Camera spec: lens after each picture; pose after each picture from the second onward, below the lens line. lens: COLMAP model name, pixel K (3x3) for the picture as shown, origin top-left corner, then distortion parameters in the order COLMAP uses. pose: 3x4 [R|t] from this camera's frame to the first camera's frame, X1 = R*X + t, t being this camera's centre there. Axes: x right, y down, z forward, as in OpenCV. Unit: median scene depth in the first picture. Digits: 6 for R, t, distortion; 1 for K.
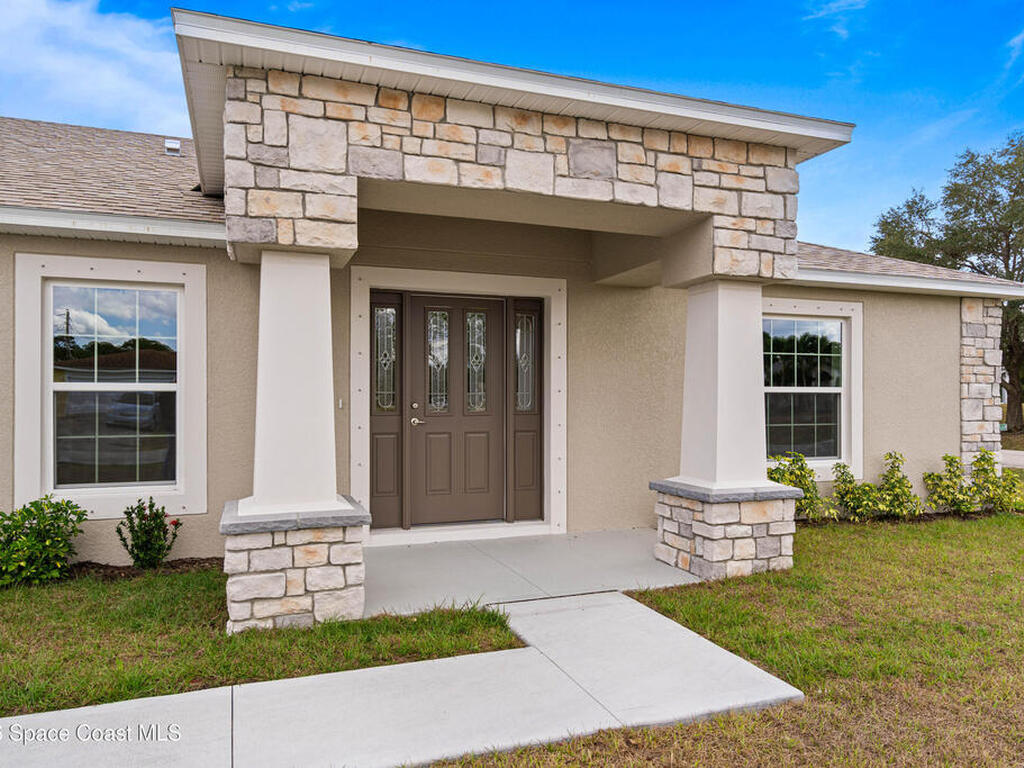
lens RADIAL K [[714.5, 0, 509.1], [0, 714.5, 394.7], [0, 0, 1]] dist [0.007180, 0.001338]
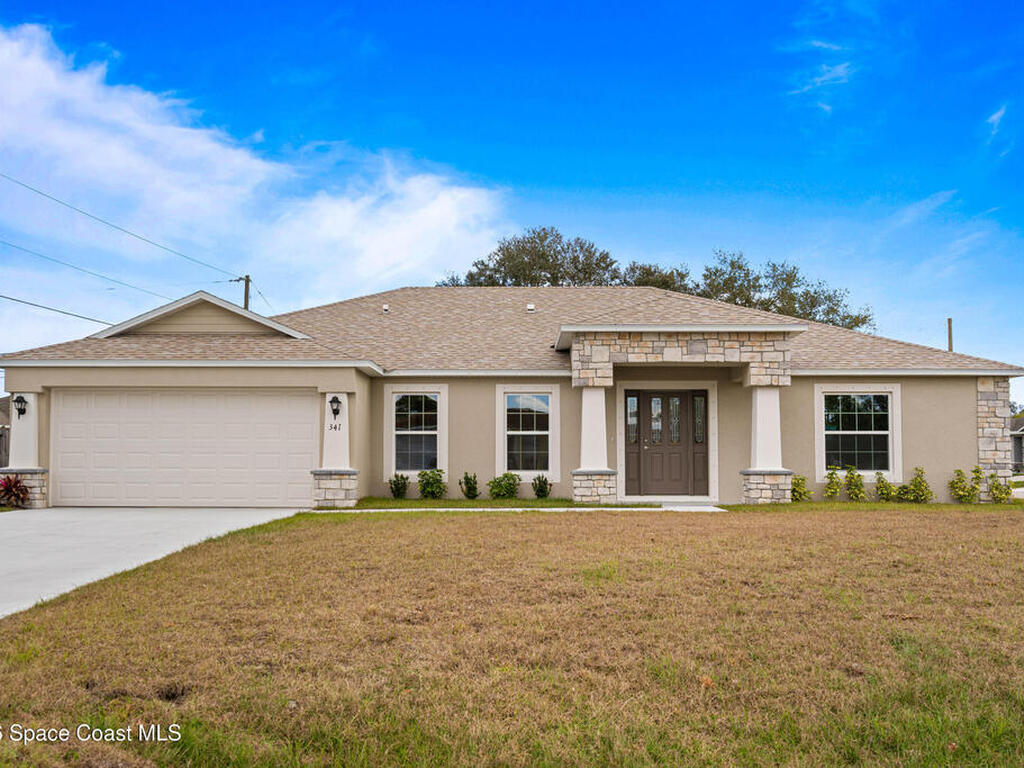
lens RADIAL K [[1042.6, 0, 511.5], [0, 1042.6, 409.2], [0, 0, 1]] dist [0.003533, -0.006245]
pose [[0.932318, -0.020541, -0.361055, 0.844600], [0.001274, 0.998566, -0.053520, 0.117278], [0.361636, 0.049438, 0.931008, -2.818510]]
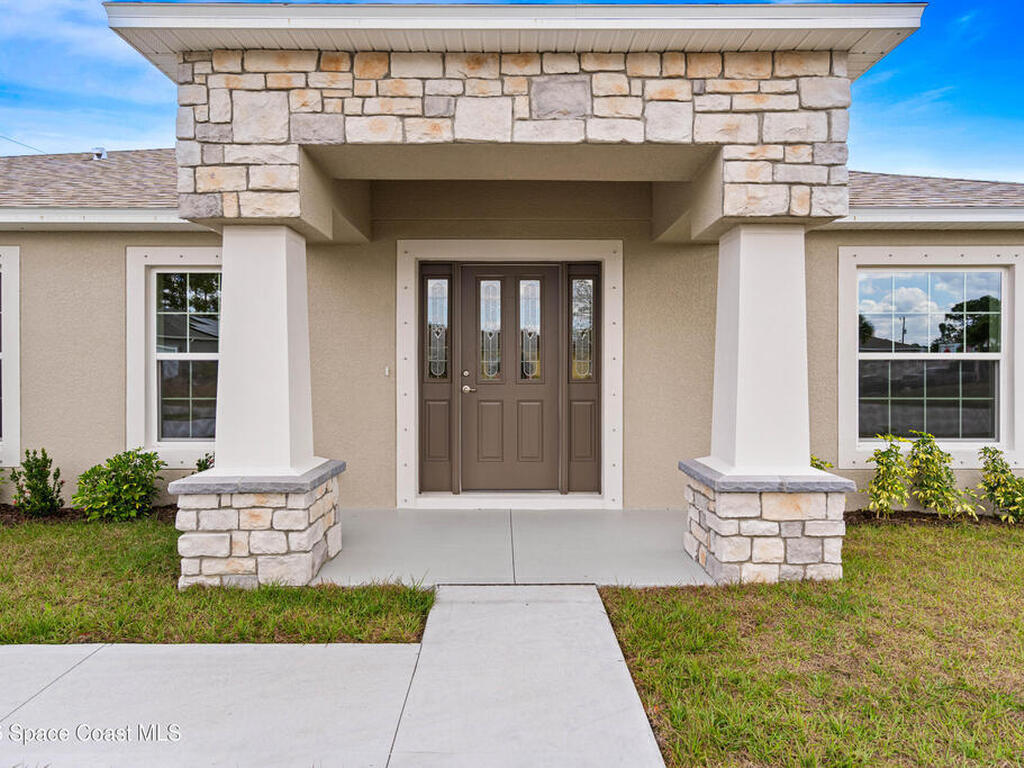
lens RADIAL K [[631.5, 0, 510.6], [0, 631.5, 367.2], [0, 0, 1]] dist [0.005018, 0.001090]
pose [[0.938290, 0.000852, -0.345848, 0.311238], [0.001145, 0.999984, 0.005572, 0.001845], [0.345847, -0.005624, 0.938274, 0.226665]]
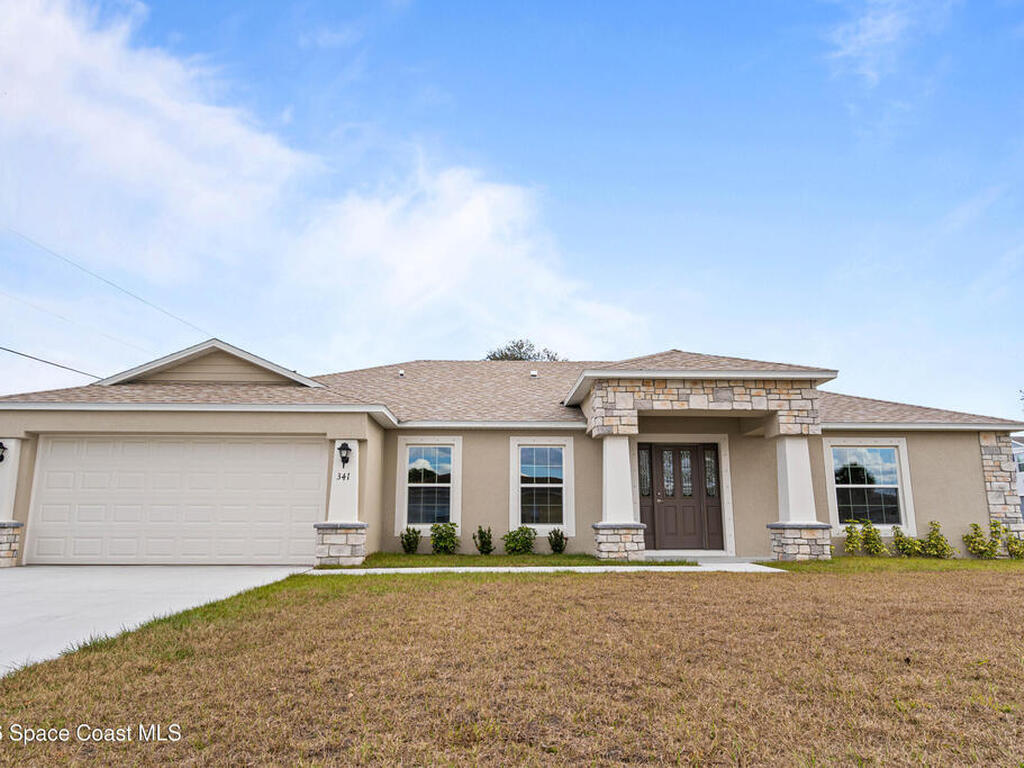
lens RADIAL K [[682.8, 0, 512.0], [0, 682.8, 384.0], [0, 0, 1]] dist [0.004795, 0.002508]
pose [[0.946414, -0.064005, -0.316550, 0.170012], [0.000665, 0.980549, -0.196275, 0.125856], [0.322956, 0.185547, 0.928047, -1.541498]]
